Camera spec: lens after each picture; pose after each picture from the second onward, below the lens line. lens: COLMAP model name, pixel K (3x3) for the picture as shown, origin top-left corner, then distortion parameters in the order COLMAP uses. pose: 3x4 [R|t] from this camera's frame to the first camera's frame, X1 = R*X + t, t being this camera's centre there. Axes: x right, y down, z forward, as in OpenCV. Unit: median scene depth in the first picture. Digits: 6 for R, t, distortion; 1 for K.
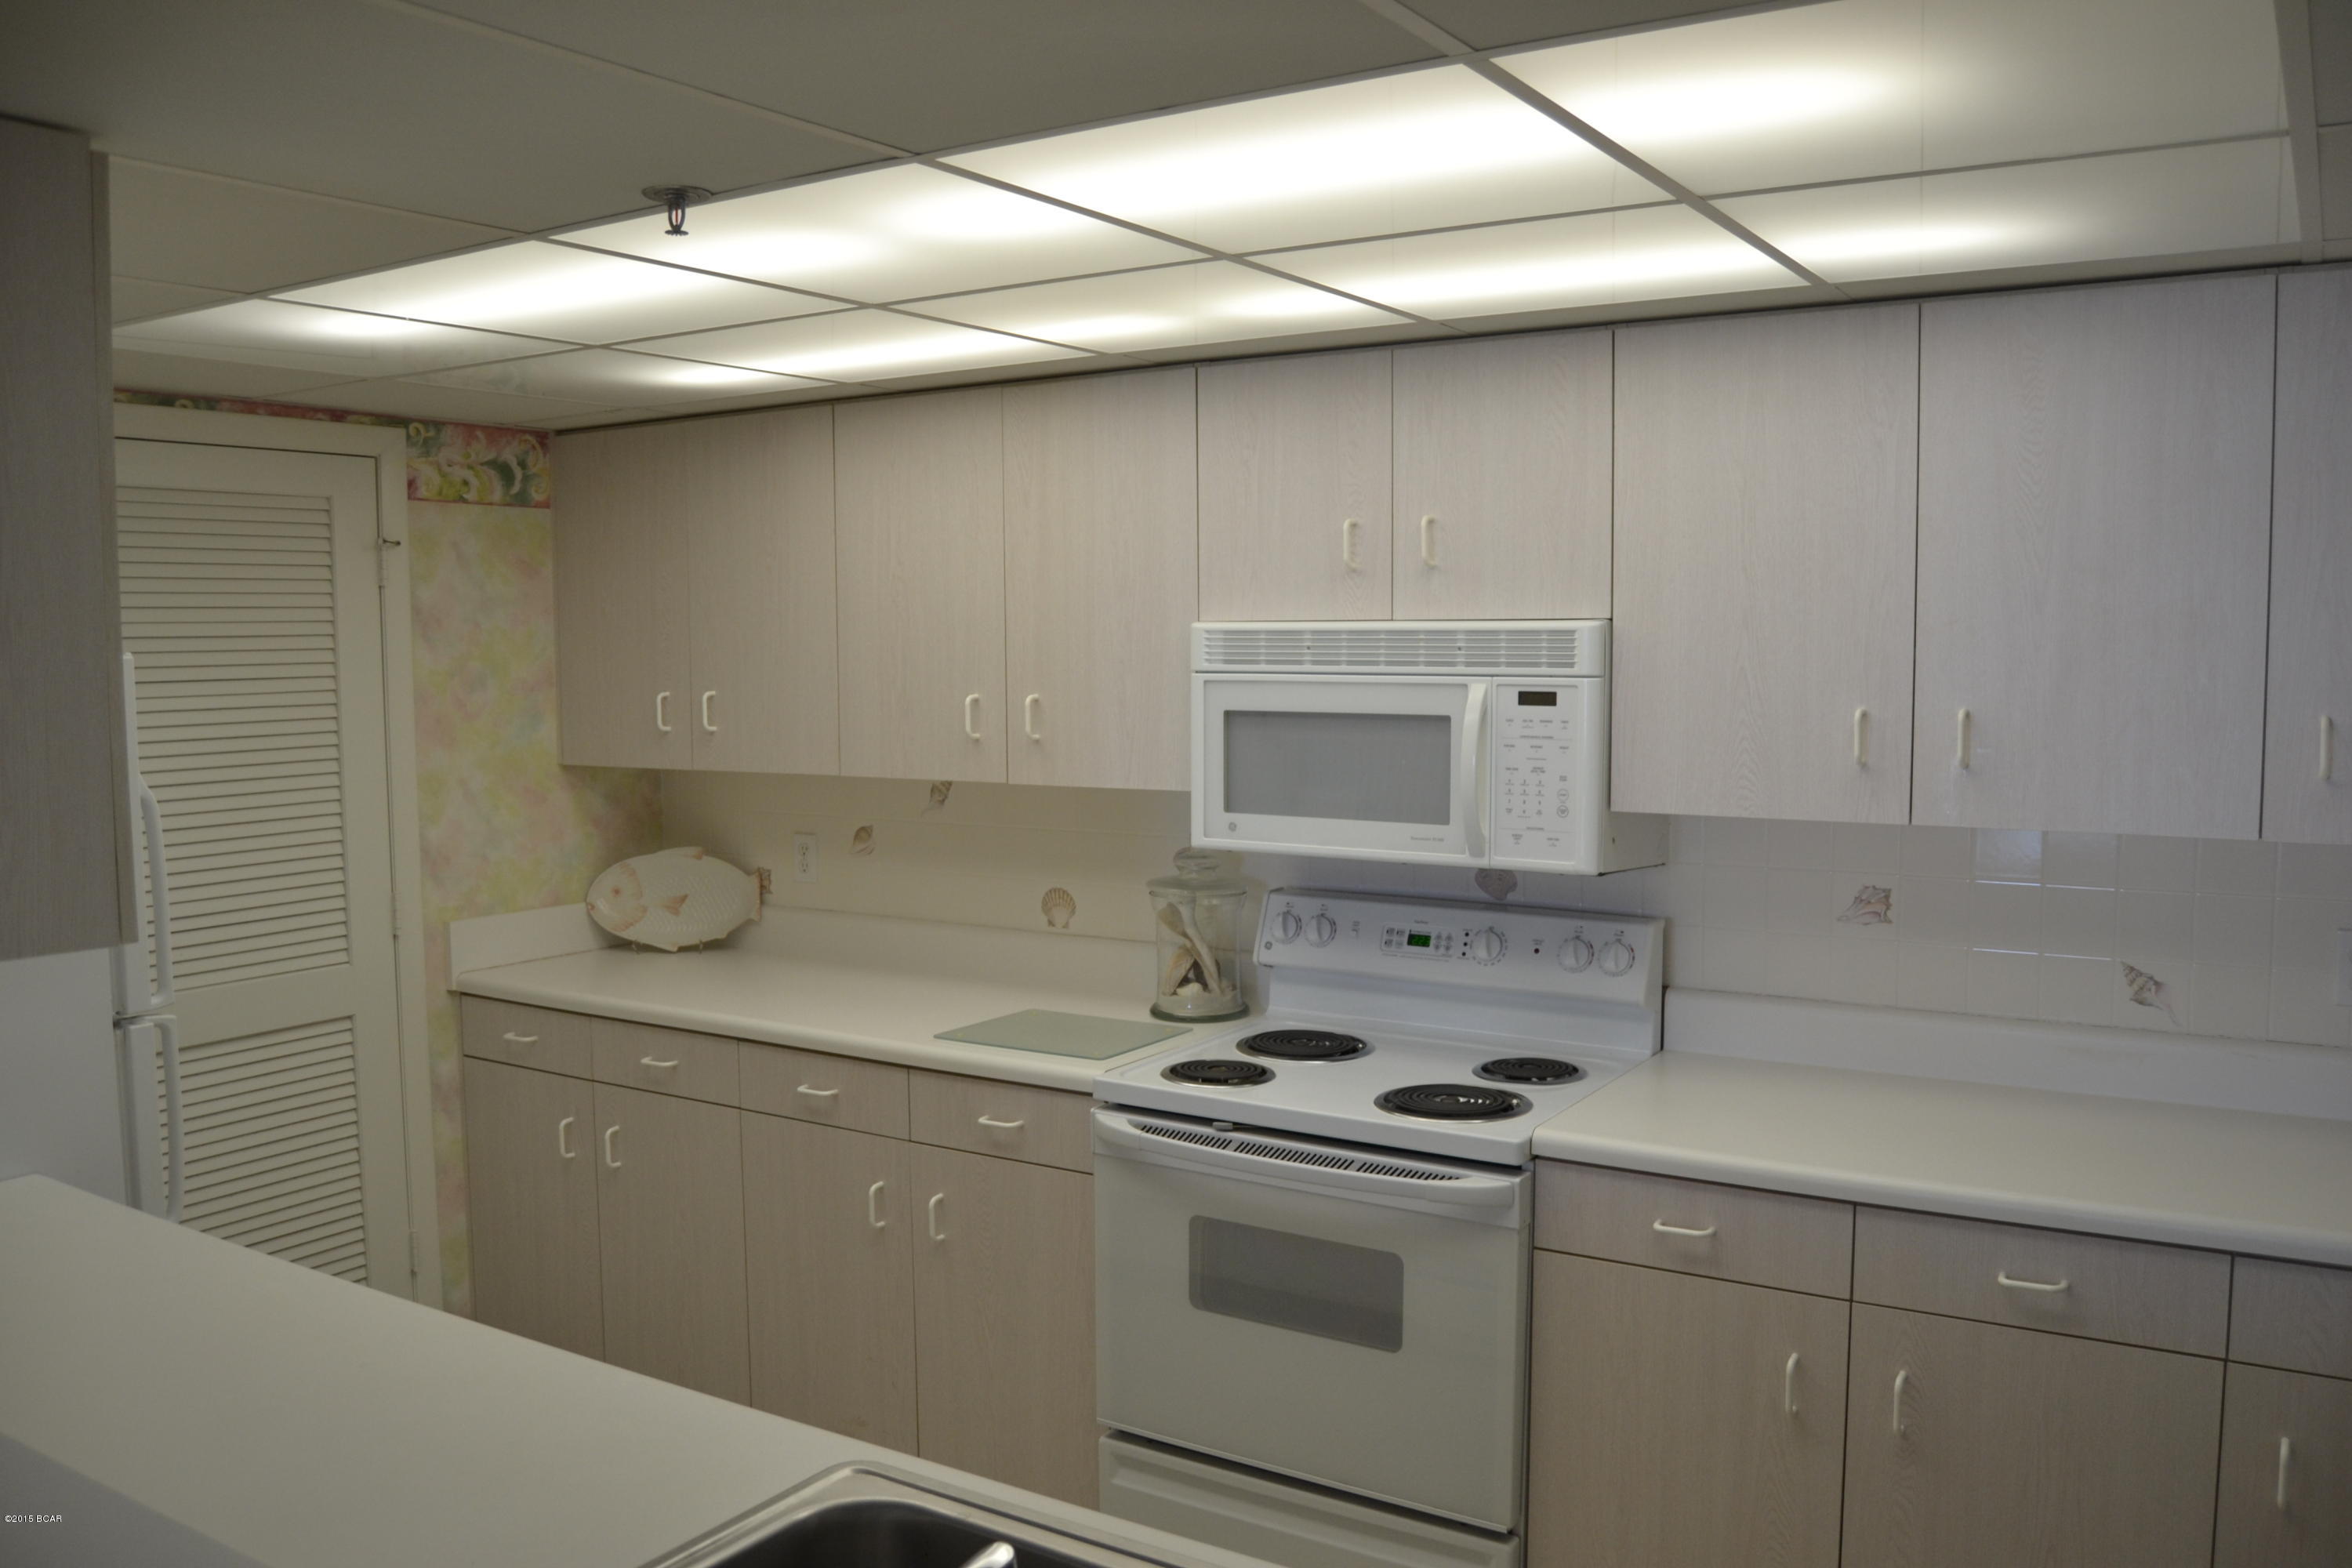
lens RADIAL K [[1853.0, 0, 1176.0], [0, 1853.0, 784.0], [0, 0, 1]] dist [-0.085793, 0.042117]
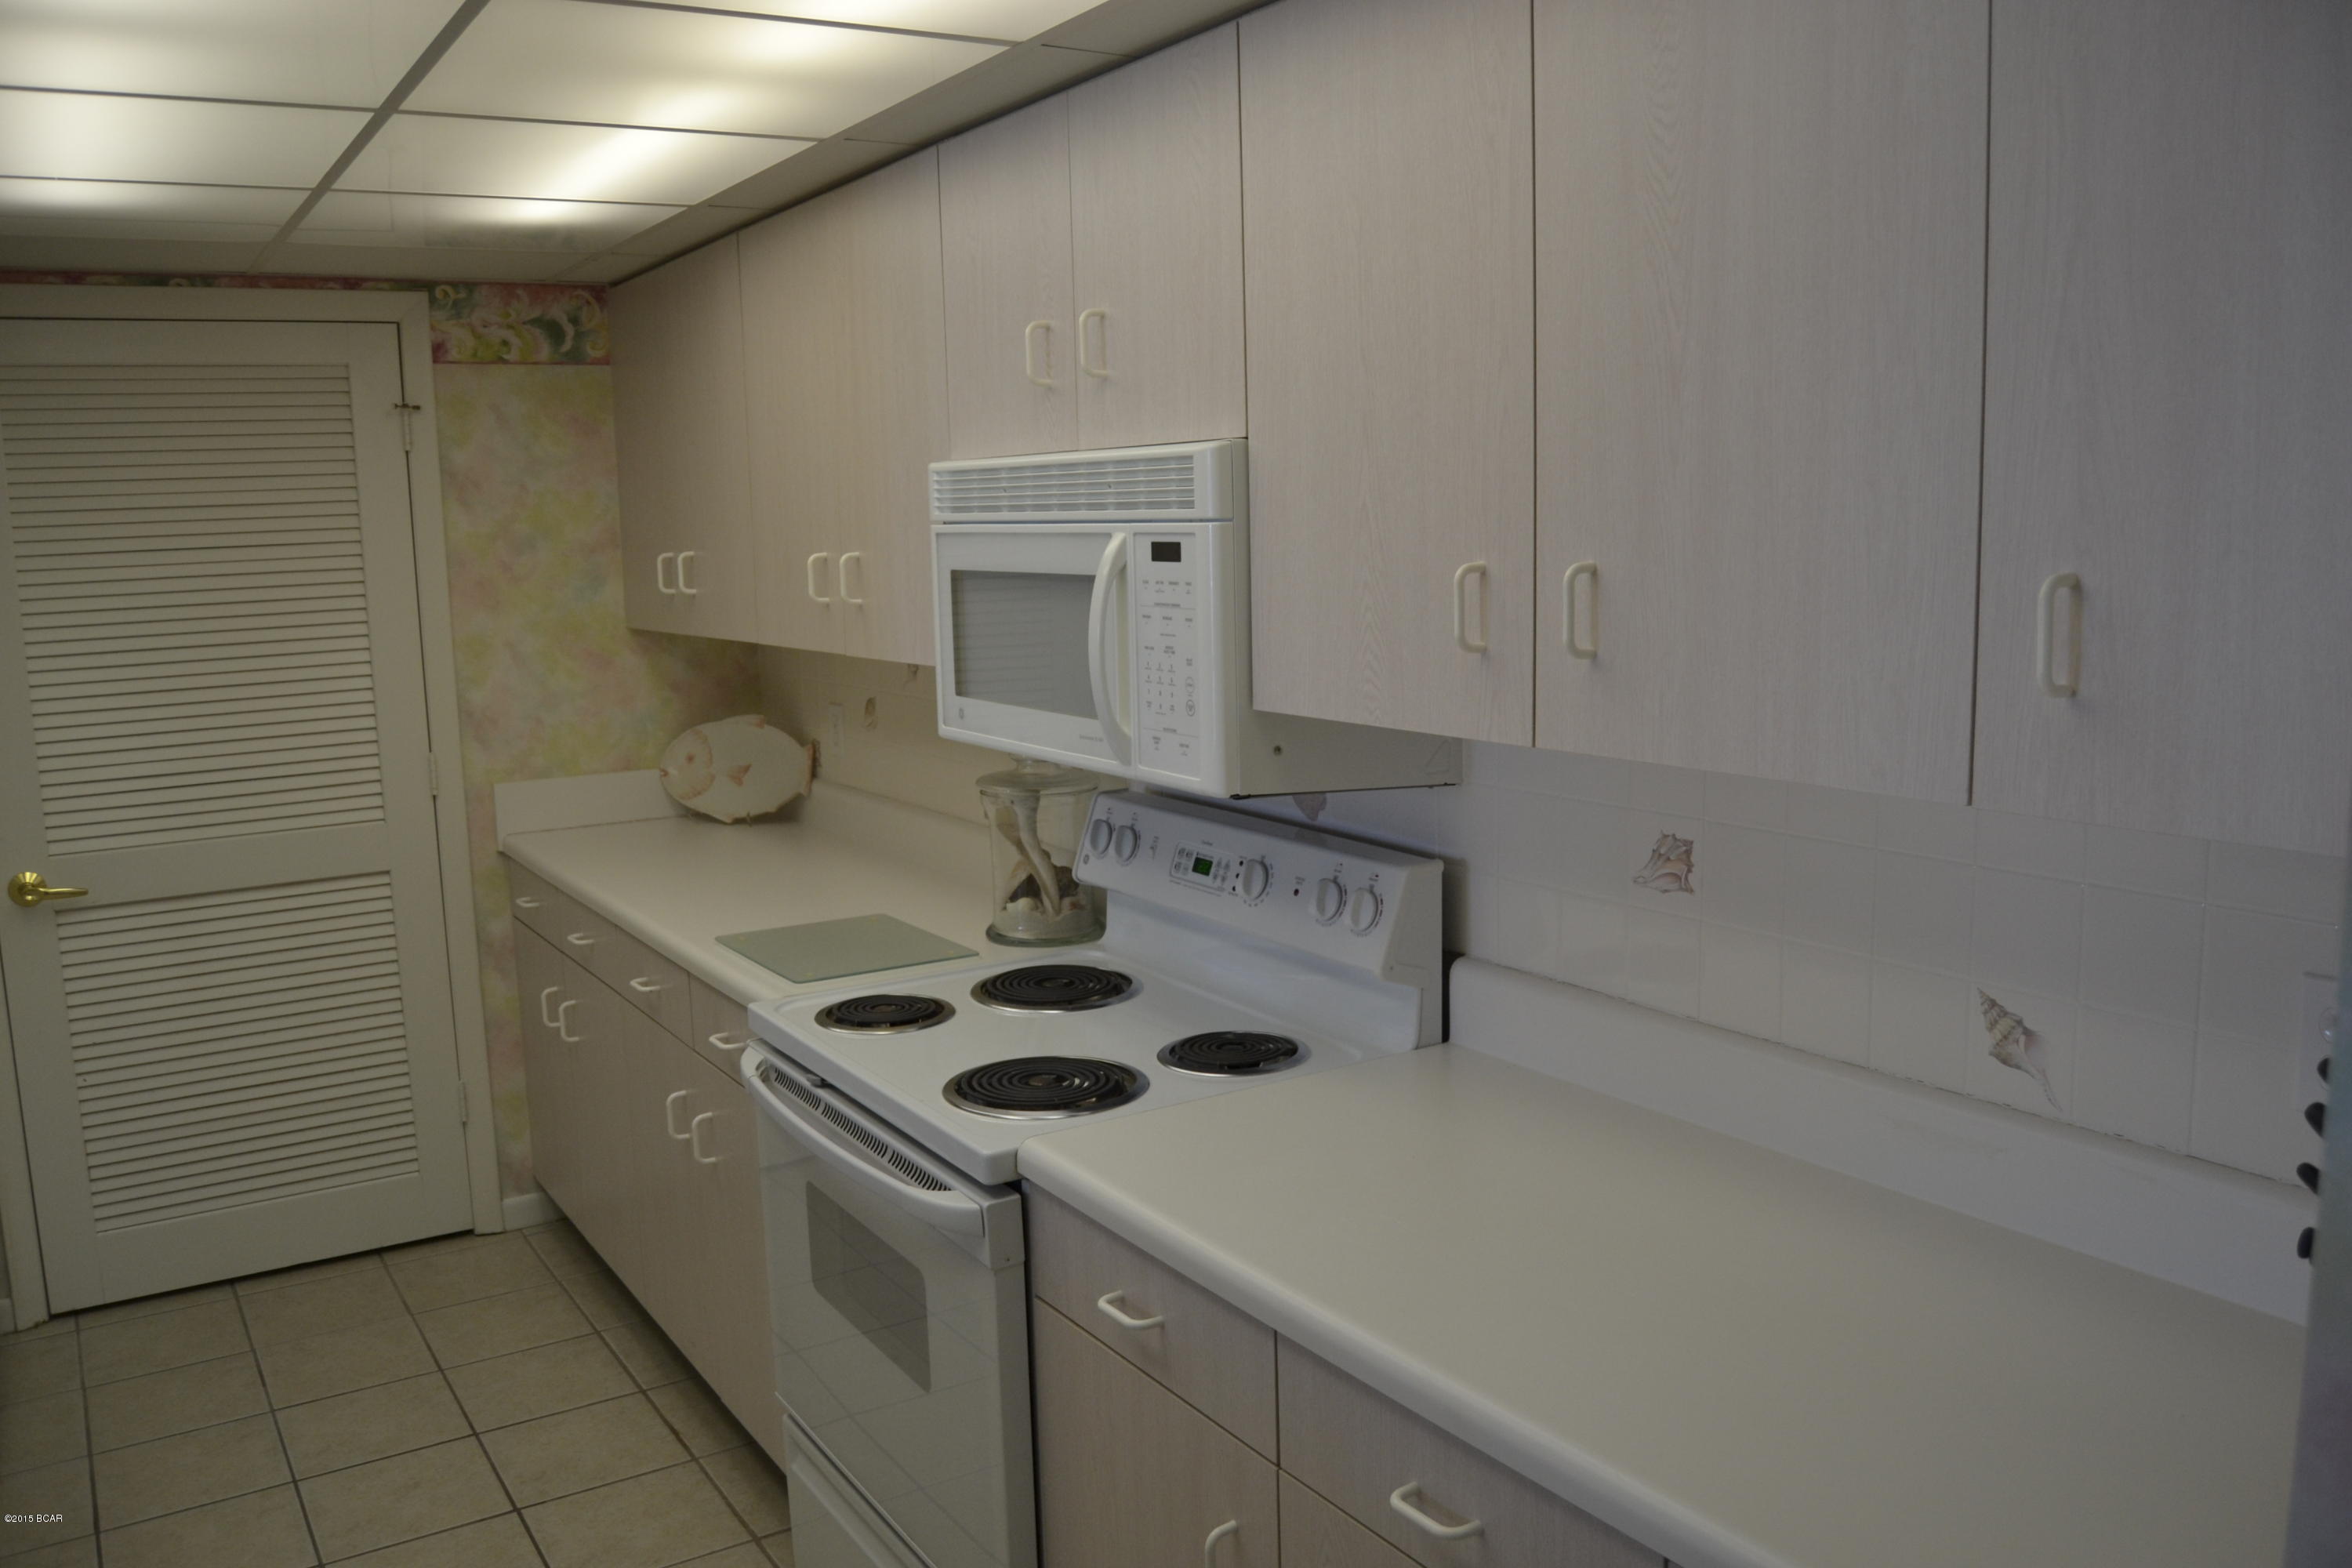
lens RADIAL K [[1853.0, 0, 1176.0], [0, 1853.0, 784.0], [0, 0, 1]] dist [-0.085793, 0.042117]
pose [[0.905080, 0.045013, -0.422852, 0.402191], [-0.012621, 0.996787, 0.079095, -0.010064], [0.425054, -0.066250, 0.902740, 0.265676]]
